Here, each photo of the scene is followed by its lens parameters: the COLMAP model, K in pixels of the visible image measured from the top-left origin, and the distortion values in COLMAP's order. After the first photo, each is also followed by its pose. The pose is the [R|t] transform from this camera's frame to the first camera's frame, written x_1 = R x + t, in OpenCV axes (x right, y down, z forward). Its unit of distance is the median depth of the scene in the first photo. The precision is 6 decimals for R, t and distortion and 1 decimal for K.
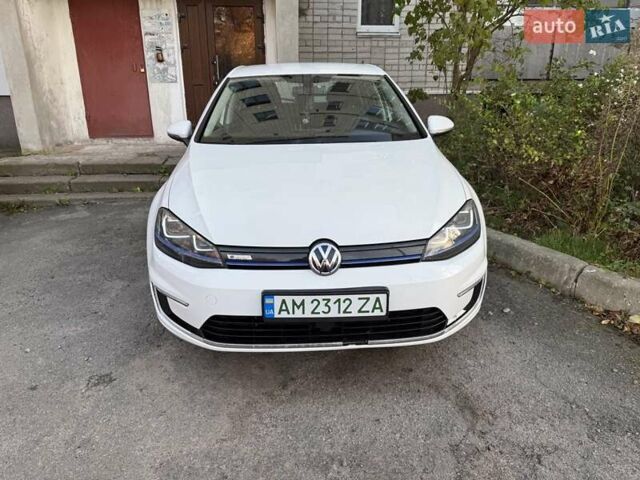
lens RADIAL K [[436.8, 0, 320.0], [0, 436.8, 240.0], [0, 0, 1]] dist [0.028866, -0.045764]
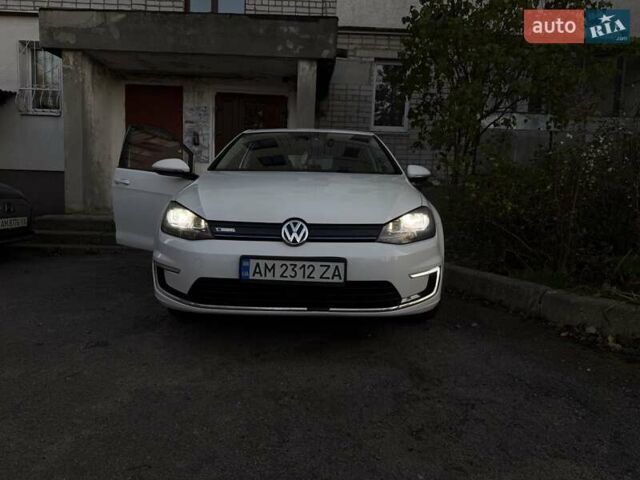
lens RADIAL K [[436.8, 0, 320.0], [0, 436.8, 240.0], [0, 0, 1]] dist [0.028866, -0.045764]
pose [[0.997424, 0.040677, -0.059074, 0.150866], [-0.053593, 0.970047, -0.236930, 0.340416], [0.047667, 0.239486, 0.969729, -0.162798]]
